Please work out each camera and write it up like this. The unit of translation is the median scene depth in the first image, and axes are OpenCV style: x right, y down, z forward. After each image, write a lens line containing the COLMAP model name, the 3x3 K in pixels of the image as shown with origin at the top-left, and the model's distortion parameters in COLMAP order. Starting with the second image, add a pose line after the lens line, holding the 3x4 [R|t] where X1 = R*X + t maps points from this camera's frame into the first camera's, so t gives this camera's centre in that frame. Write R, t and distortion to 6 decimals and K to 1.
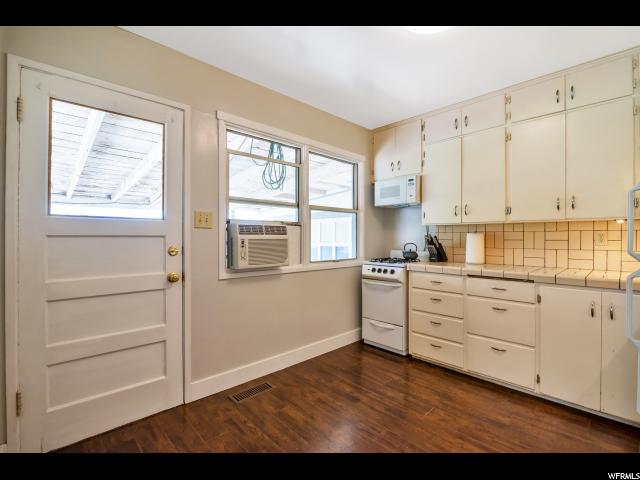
lens RADIAL K [[297.0, 0, 316.9], [0, 297.0, 236.2], [0, 0, 1]] dist [-0.017341, -0.000045]
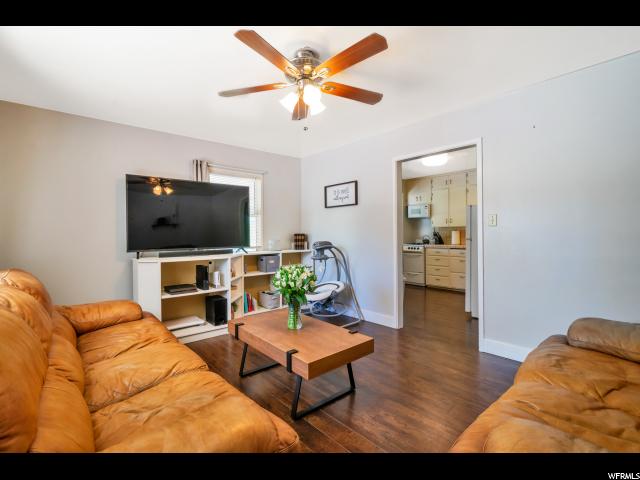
lens RADIAL K [[297.0, 0, 316.9], [0, 297.0, 236.2], [0, 0, 1]] dist [-0.017341, -0.000045]
pose [[0.998813, -0.012875, -0.046972, -0.415722], [0.013588, 0.999797, 0.014876, -0.016387], [0.046771, -0.015496, 0.998785, -1.310577]]
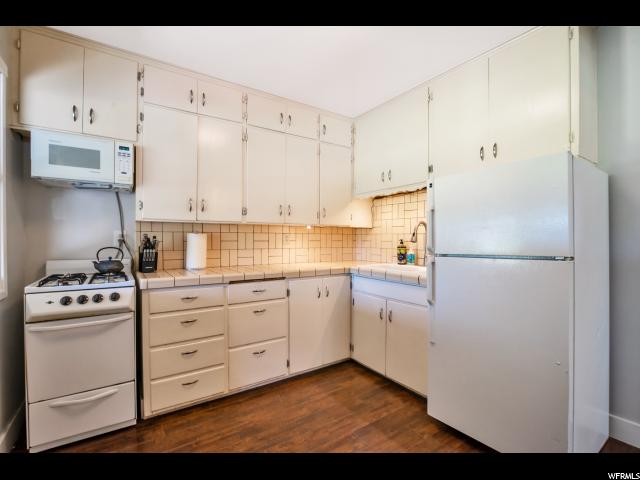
lens RADIAL K [[294.7, 0, 315.1], [0, 294.7, 241.7], [0, 0, 1]] dist [-0.019153, 0.000129]
pose [[0.160141, -0.008954, 0.987054, -0.260716], [-0.005165, 0.999938, 0.009909, 0.003607], [-0.987081, -0.006685, 0.160085, 0.539741]]
